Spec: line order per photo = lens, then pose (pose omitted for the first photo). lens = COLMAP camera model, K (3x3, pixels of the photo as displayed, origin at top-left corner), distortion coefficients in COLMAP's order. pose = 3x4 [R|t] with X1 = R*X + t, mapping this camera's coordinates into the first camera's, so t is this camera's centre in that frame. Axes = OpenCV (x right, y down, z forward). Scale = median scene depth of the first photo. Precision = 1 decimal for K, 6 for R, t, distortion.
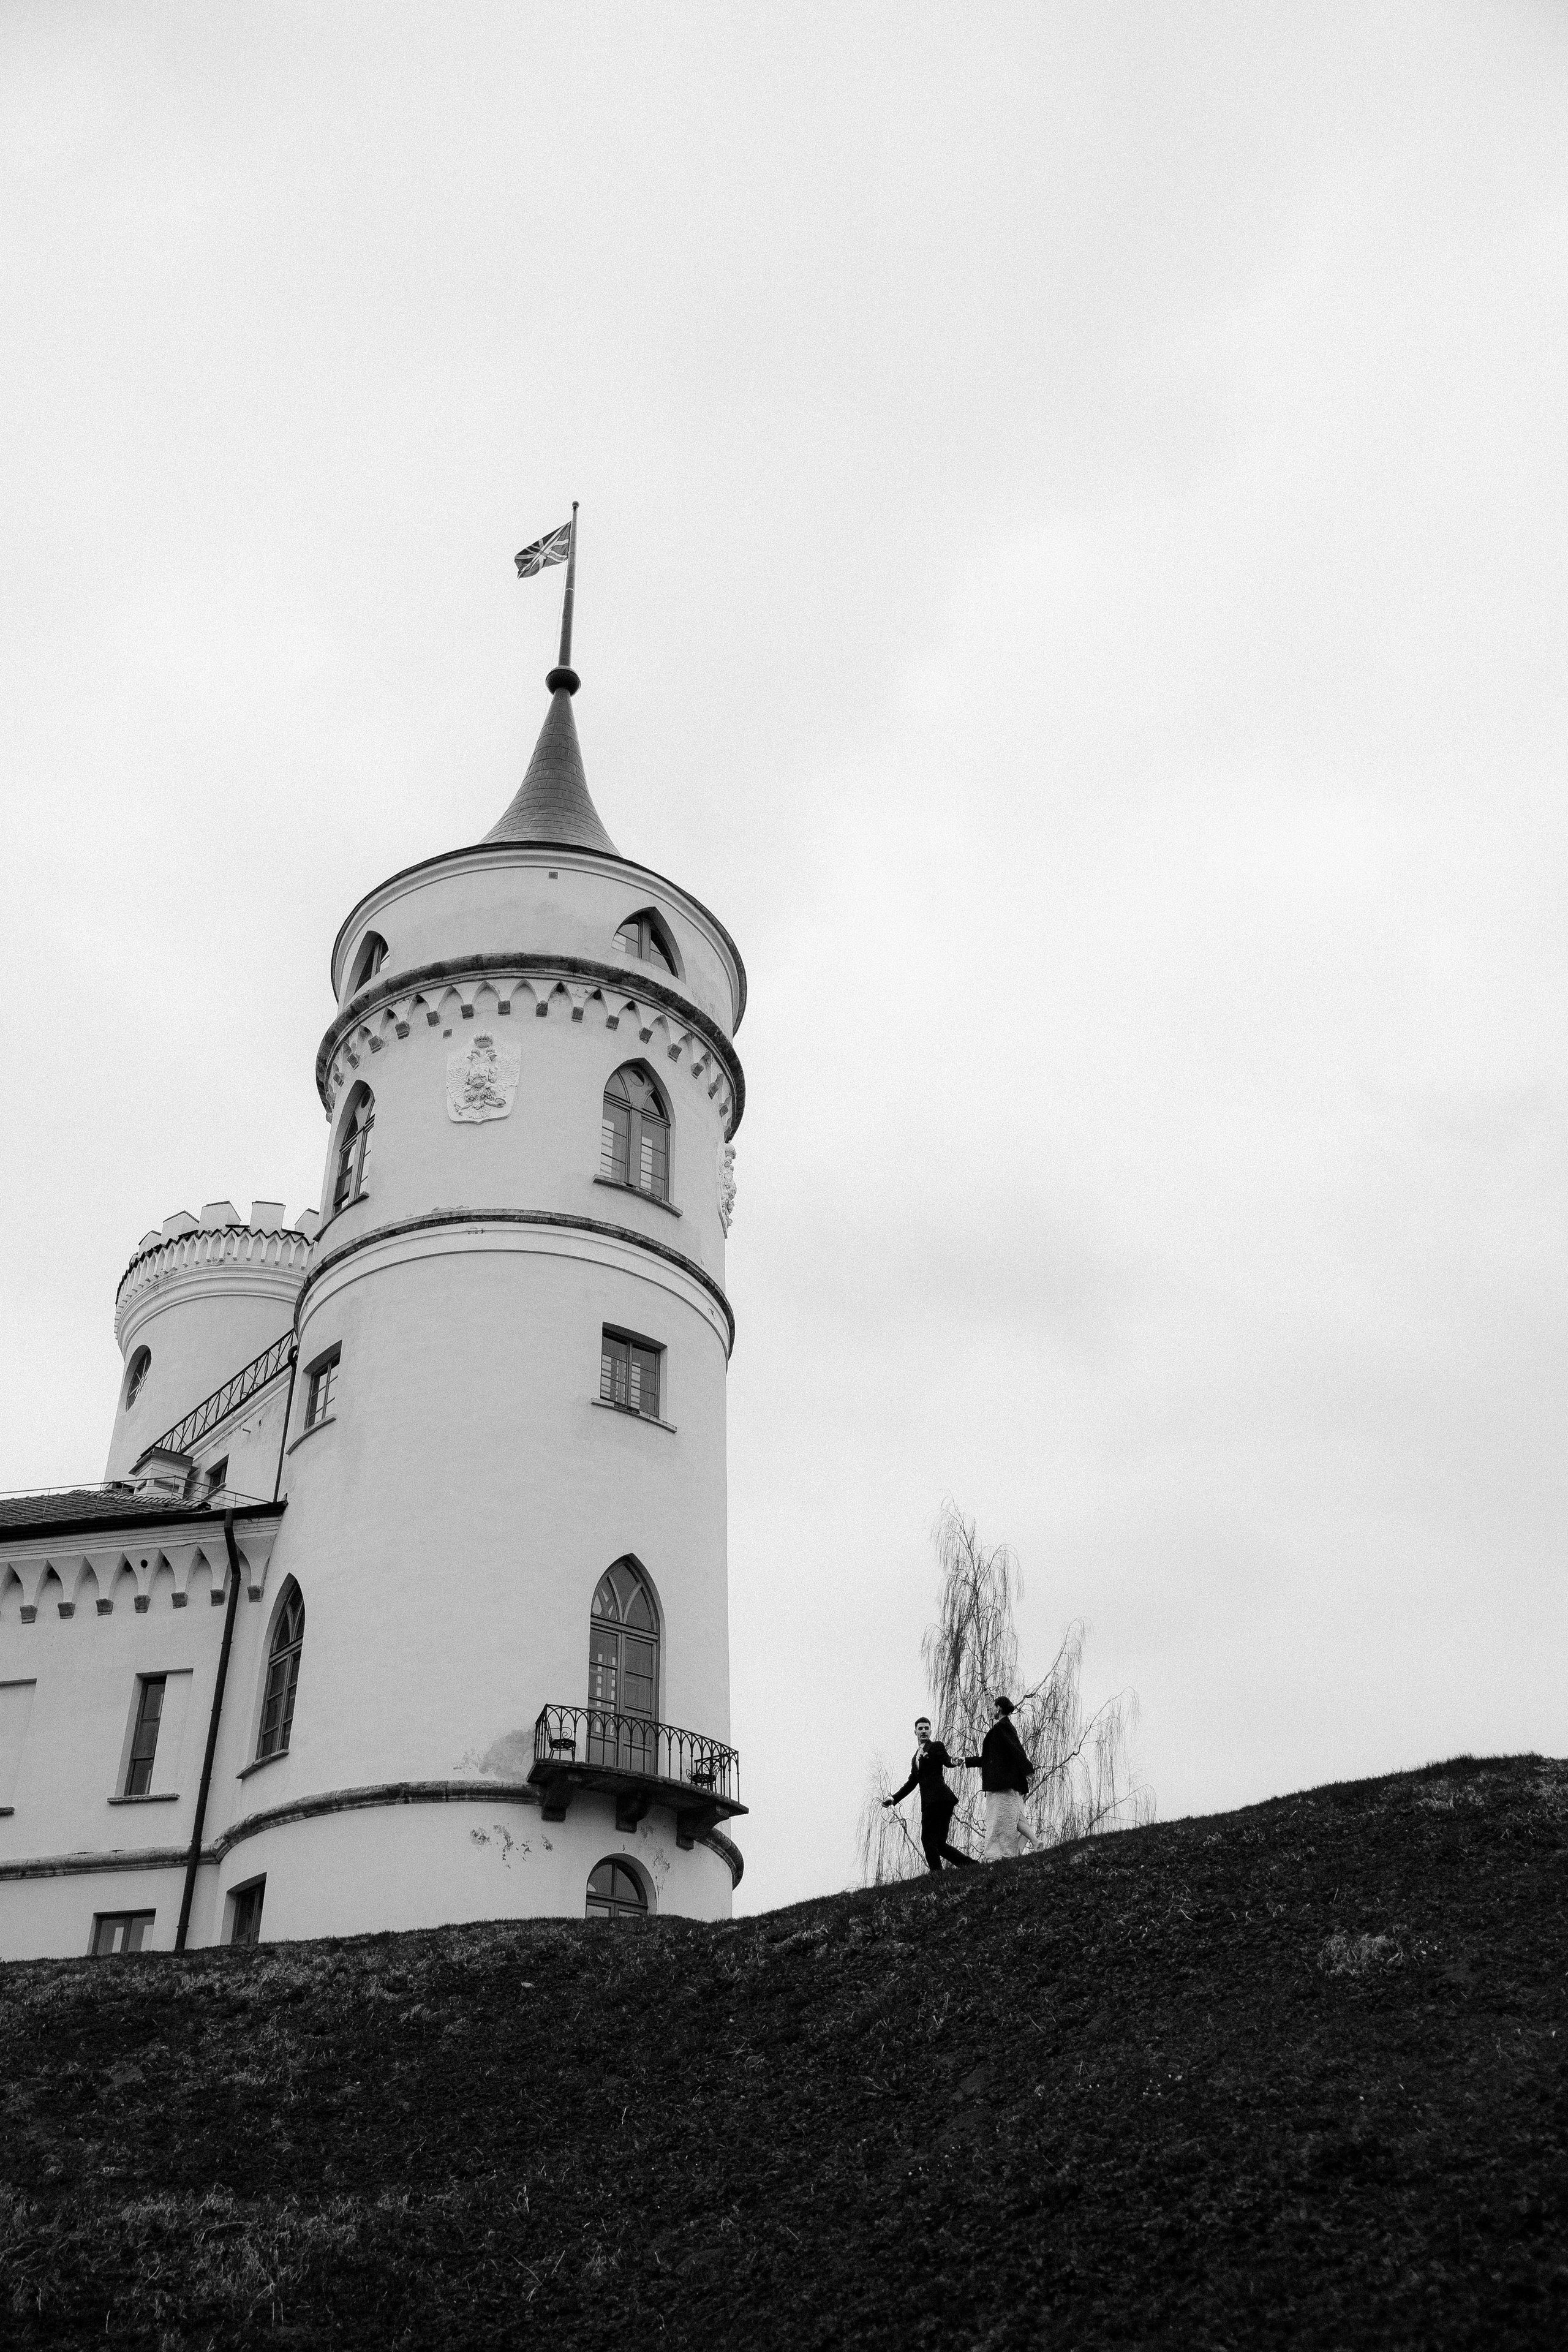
lens RADIAL K [[2010.5, 0, 795.6], [0, 2010.5, 1180.9], [0, 0, 1]] dist [0.030883, -0.011481]
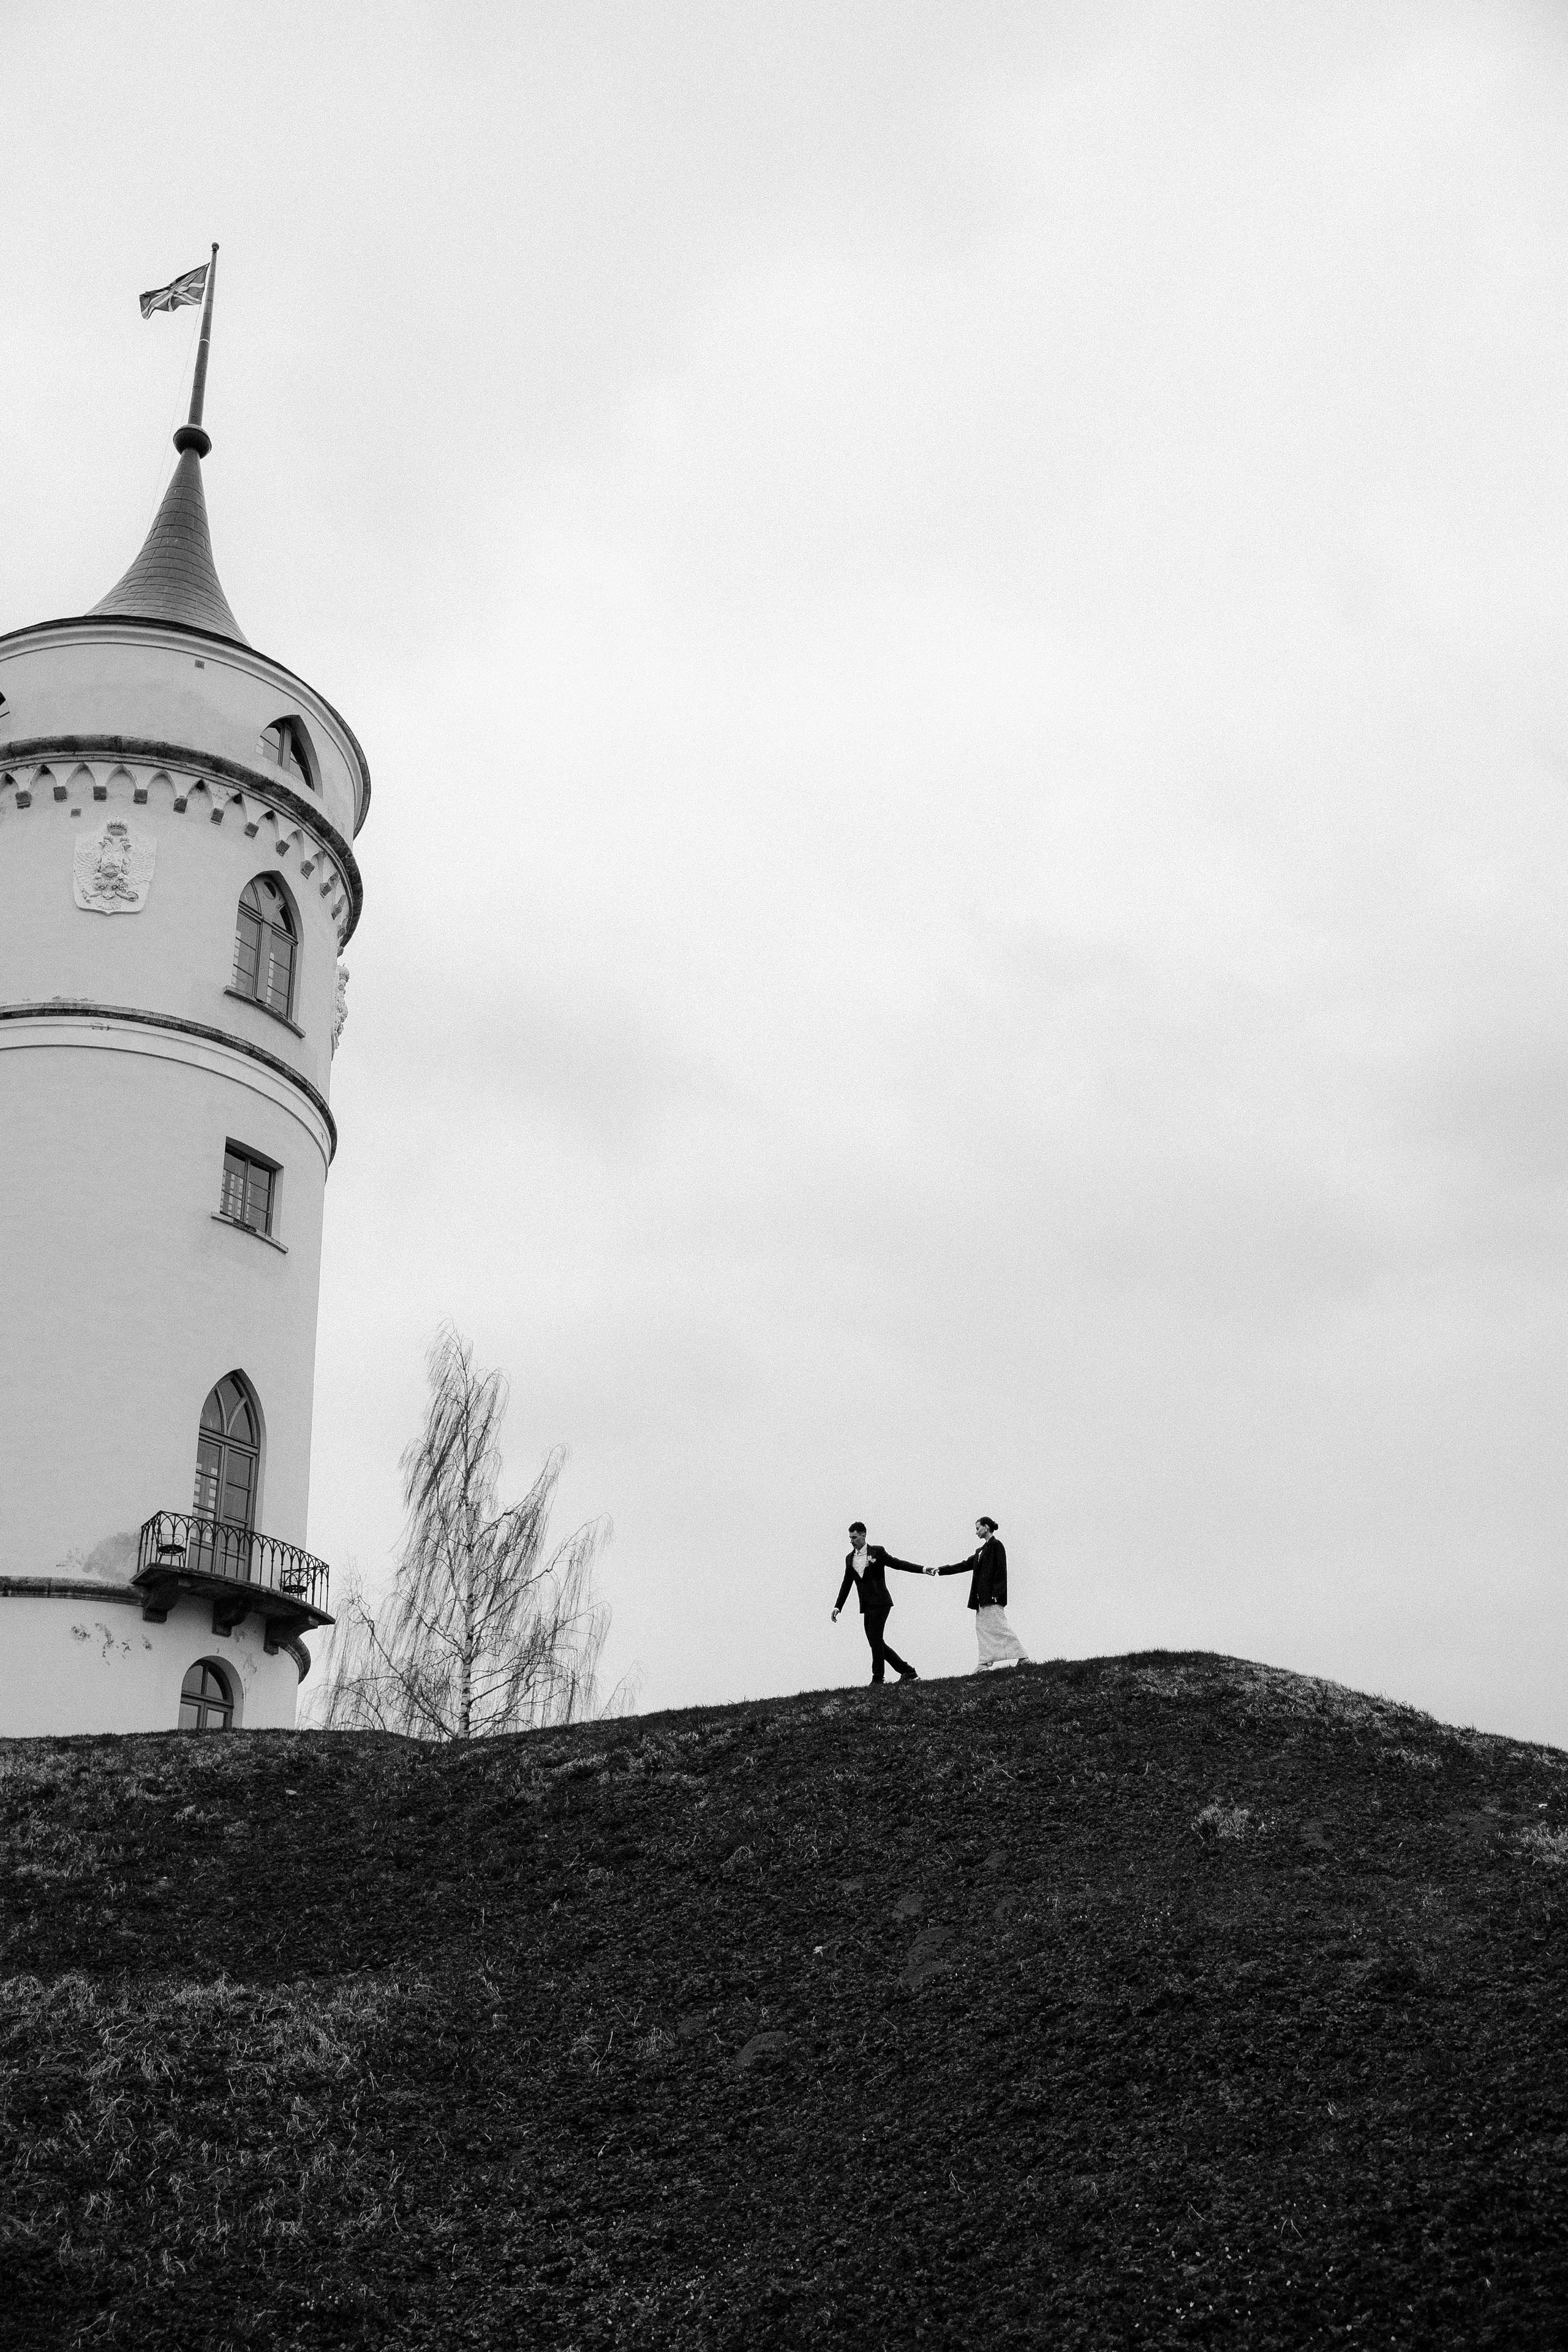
lens RADIAL K [[2012.7, 0, 793.2], [0, 2012.7, 1181.2], [0, 0, 1]] dist [0.032433, -0.011178]
pose [[0.949782, 0.123460, 0.287528, -0.109767], [-0.150277, 0.985941, 0.073055, -0.022964], [-0.274466, -0.112595, 0.954982, -0.038334]]
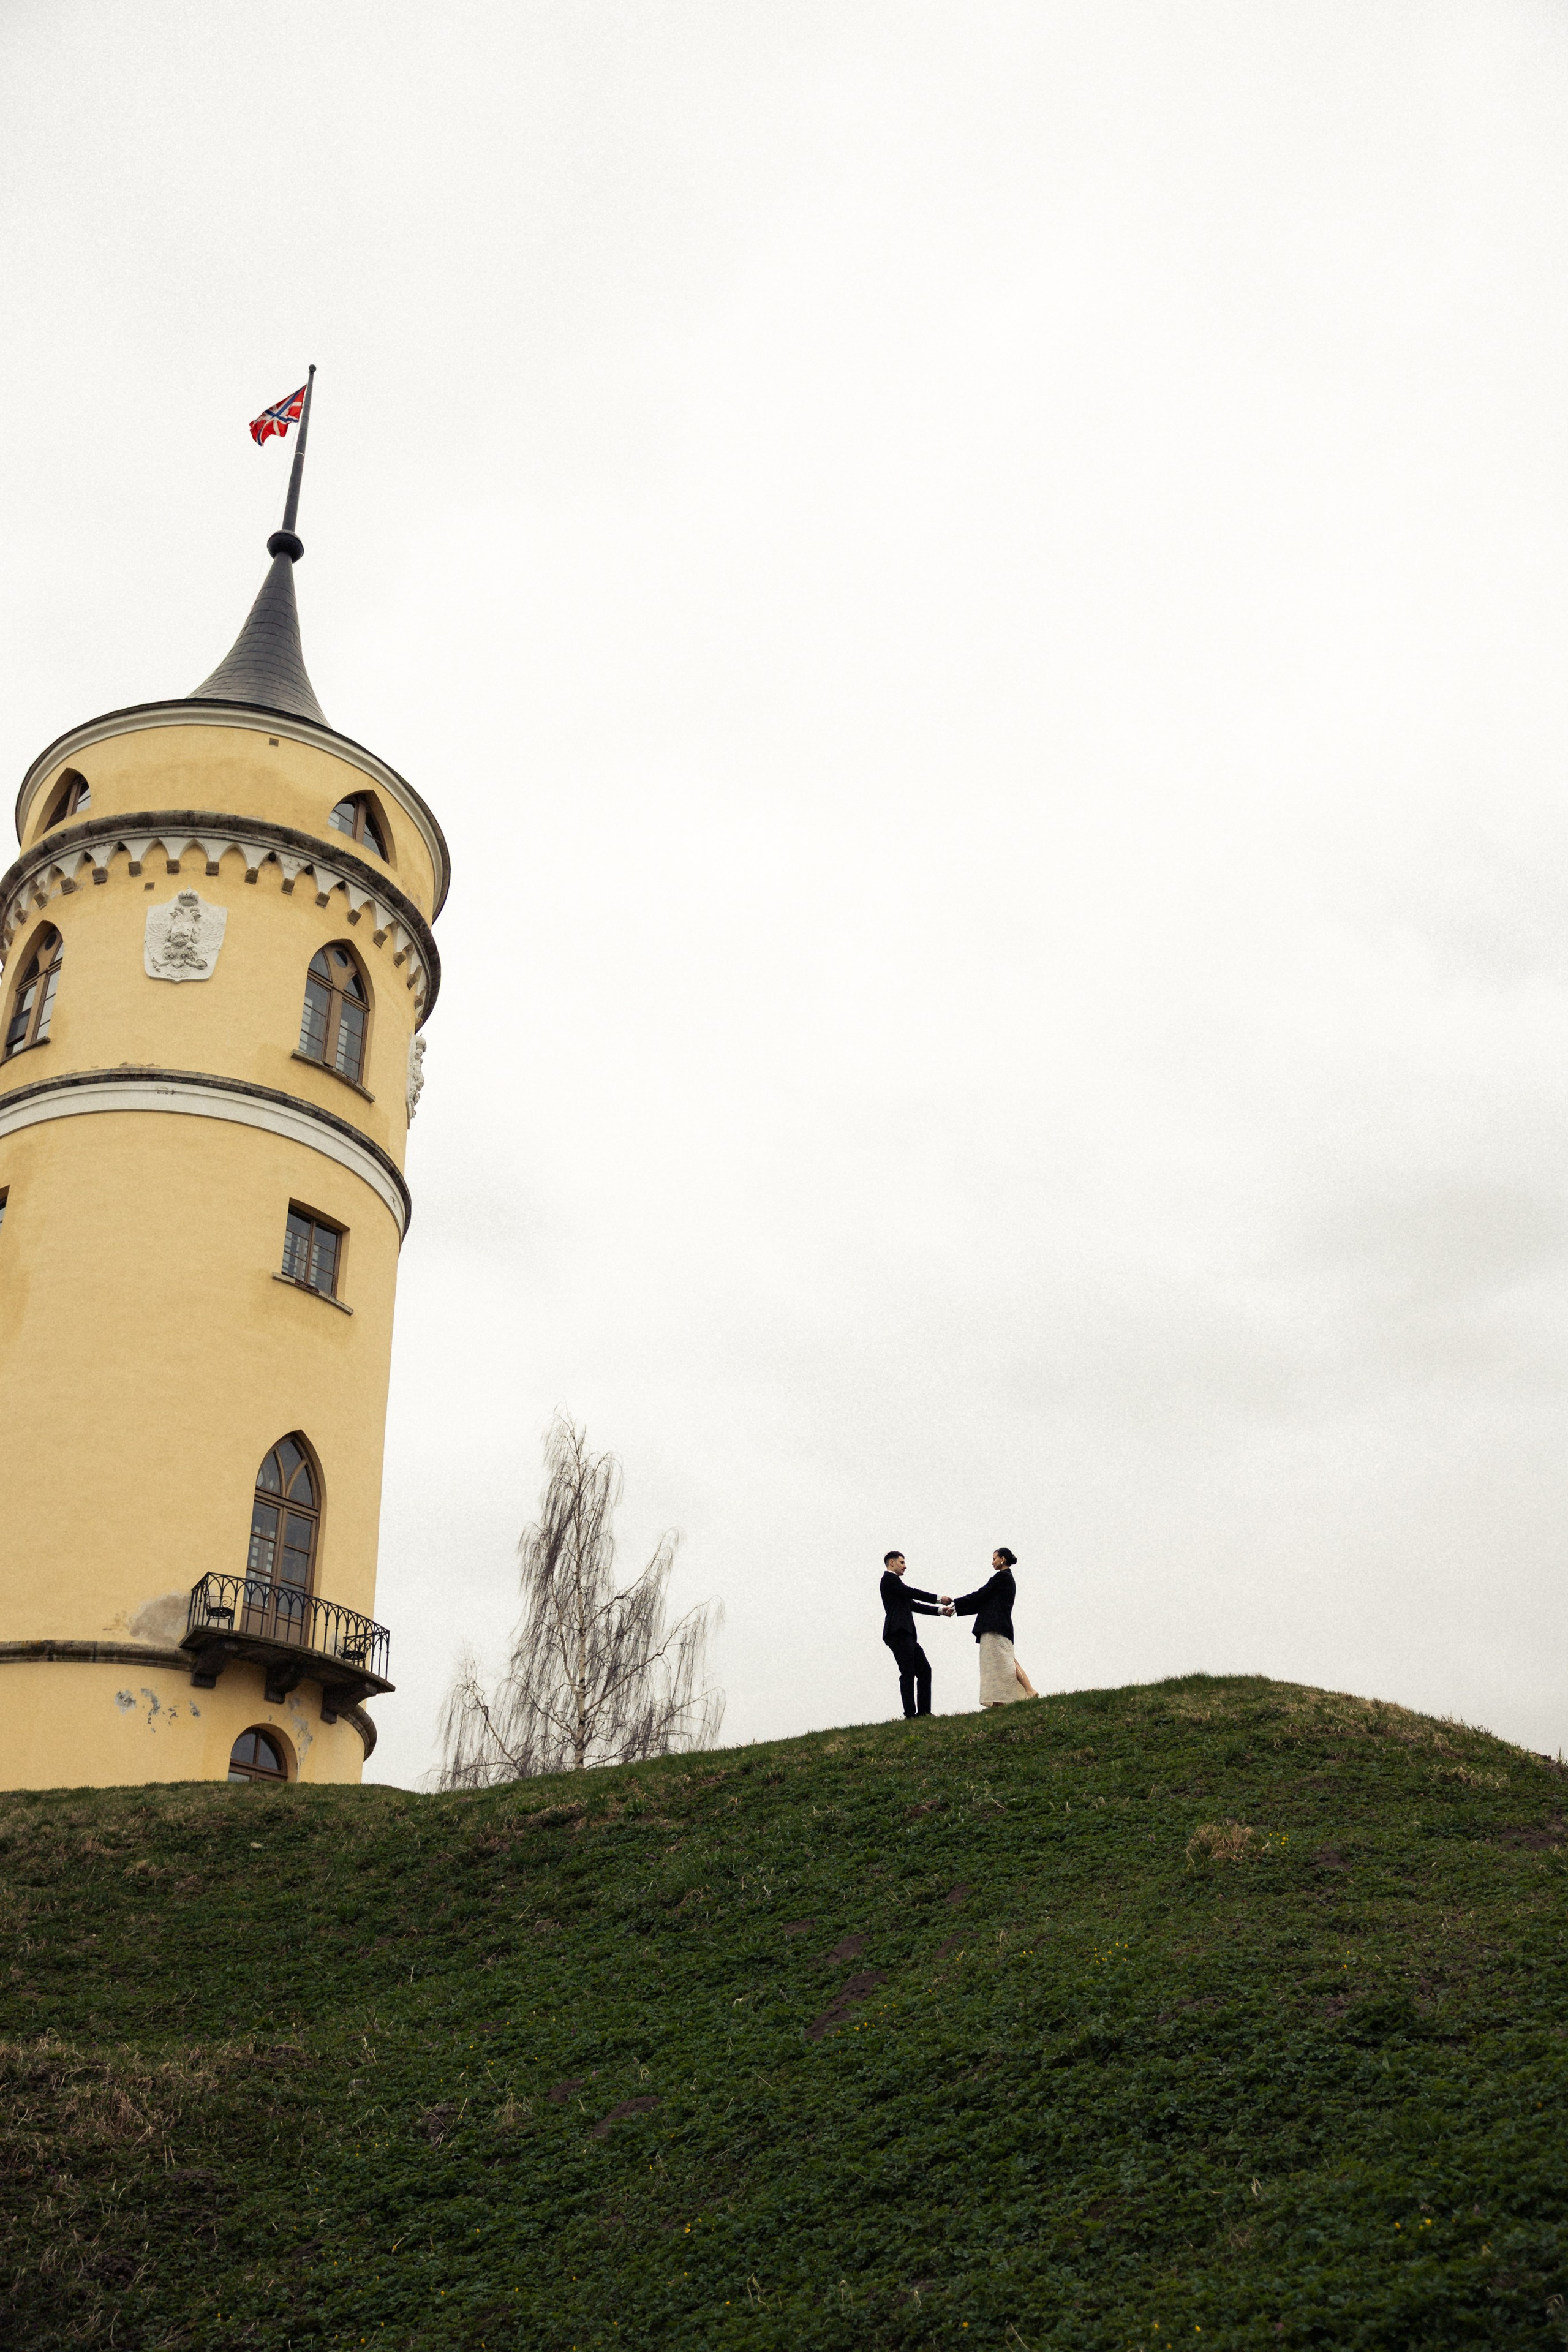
lens RADIAL K [[1939.6, 0, 800.4], [0, 1939.6, 1174.1], [0, 0, 1]] dist [0.019614, -0.004824]
pose [[0.970356, 0.114157, 0.213020, -0.054674], [-0.121540, 0.992346, 0.021846, 0.006513], [-0.208895, -0.047089, 0.976804, 0.007796]]
